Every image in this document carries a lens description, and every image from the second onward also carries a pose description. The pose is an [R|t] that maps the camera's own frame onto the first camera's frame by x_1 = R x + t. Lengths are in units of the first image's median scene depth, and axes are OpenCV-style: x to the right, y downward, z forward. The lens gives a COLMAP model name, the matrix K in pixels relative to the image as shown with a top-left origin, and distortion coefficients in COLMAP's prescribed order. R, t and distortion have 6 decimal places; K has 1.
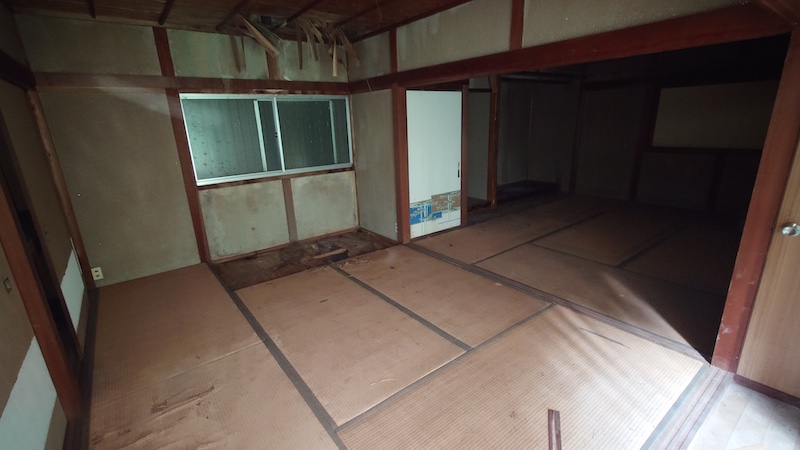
lens RADIAL K [[359.4, 0, 400.1], [0, 359.4, 225.5], [0, 0, 1]] dist [-0.000146, 0.000043]
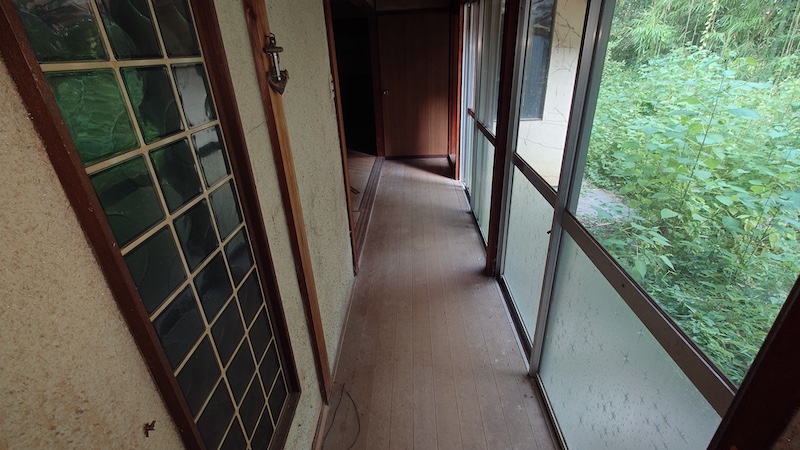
lens RADIAL K [[359.4, 0, 401.3], [0, 359.4, 224.3], [0, 0, 1]] dist [-0.000146, 0.000043]
pose [[0.635715, -0.326221, 0.699604, -0.996945], [0.231516, 0.945166, 0.230352, 0.307102], [-0.736388, 0.015531, 0.676381, -0.858785]]
